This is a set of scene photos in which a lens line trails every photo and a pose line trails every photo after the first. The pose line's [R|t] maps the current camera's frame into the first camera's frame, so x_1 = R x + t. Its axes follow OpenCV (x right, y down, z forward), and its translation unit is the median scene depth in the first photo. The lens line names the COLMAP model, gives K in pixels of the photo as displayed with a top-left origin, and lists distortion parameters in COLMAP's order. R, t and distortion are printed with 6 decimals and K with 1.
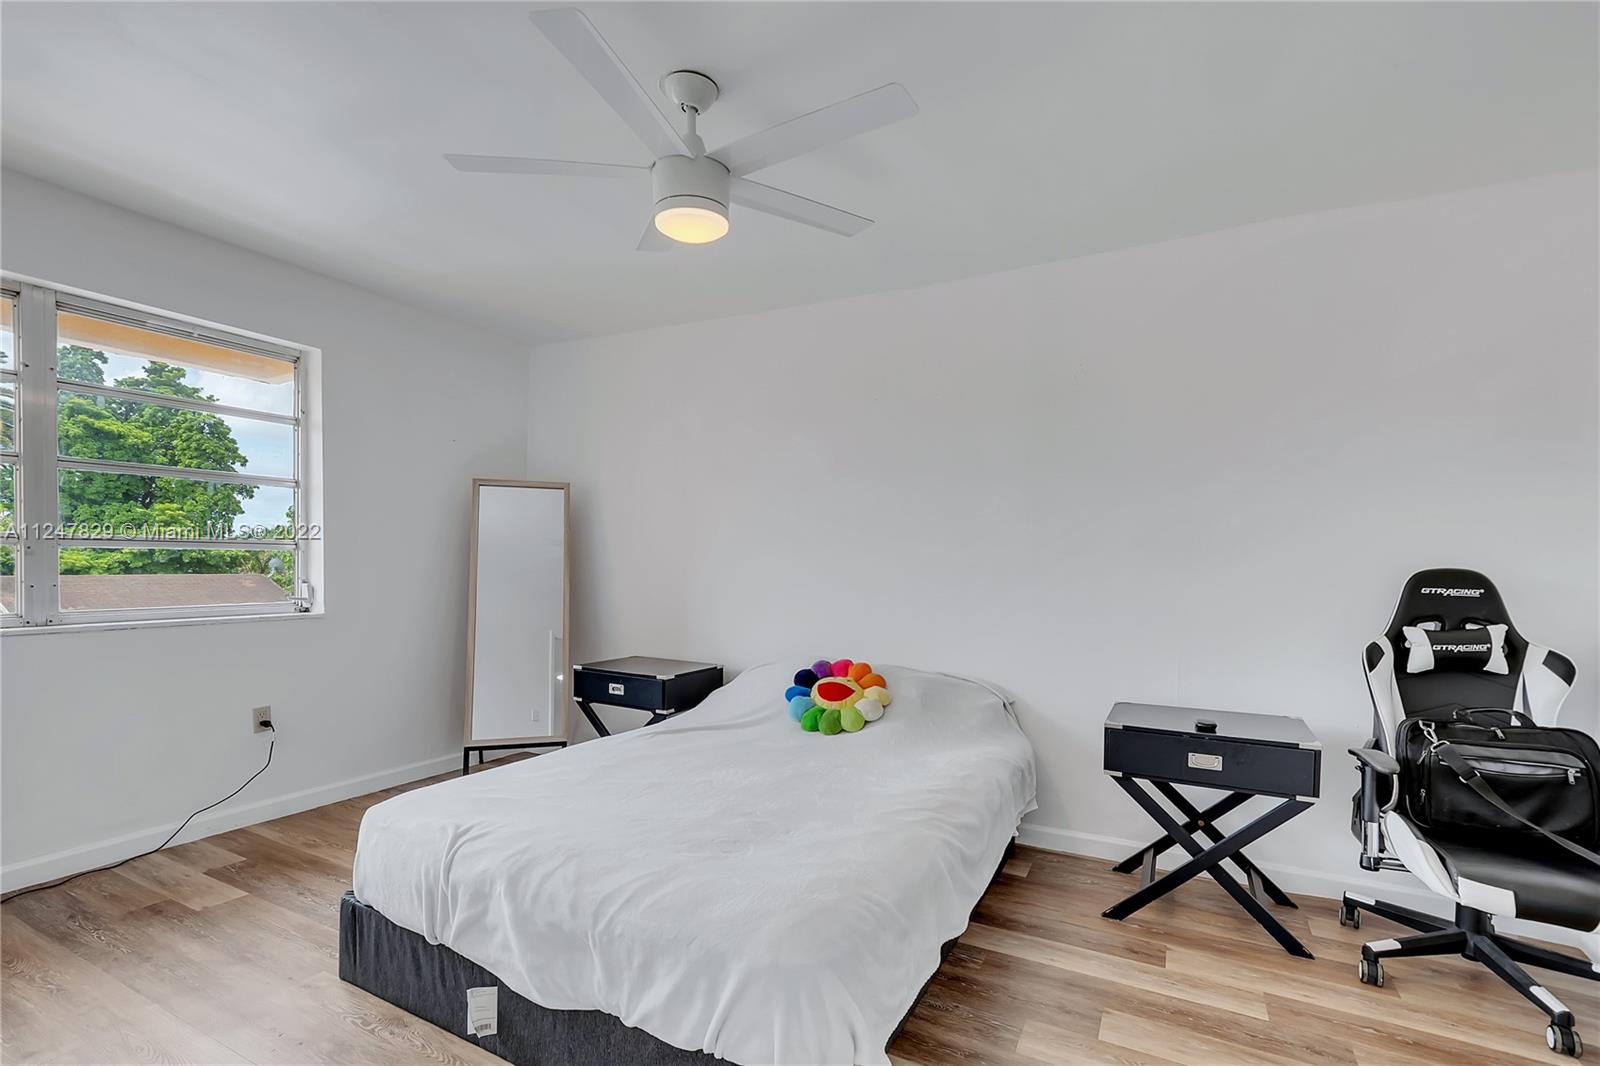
lens RADIAL K [[697.2, 0, 809.4], [0, 697.2, 579.0], [0, 0, 1]] dist [0.006446, -0.003791]
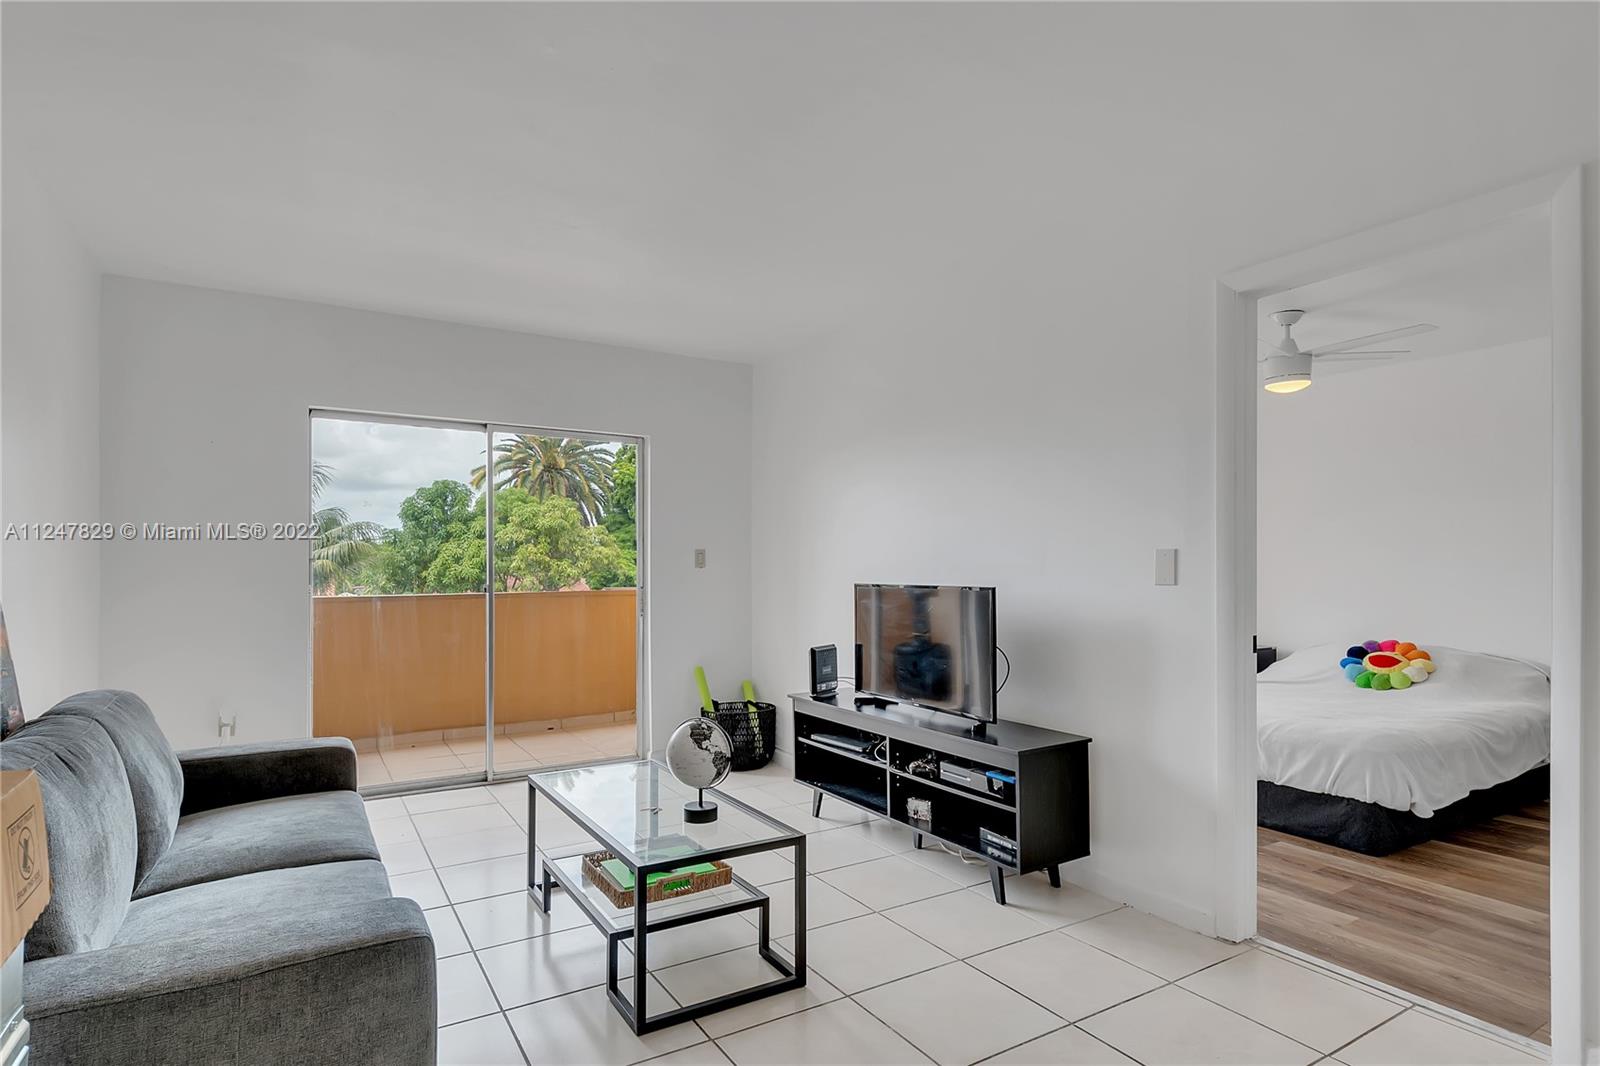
lens RADIAL K [[828.8, 0, 800.0], [0, 828.8, 563.2], [0, 0, 1]] dist [0.013310, -0.004557]
pose [[0.854455, -0.017795, -0.519221, -0.089887], [0.000460, 0.999439, -0.033496, 0.020421], [0.519526, 0.028382, 0.853983, -1.002941]]
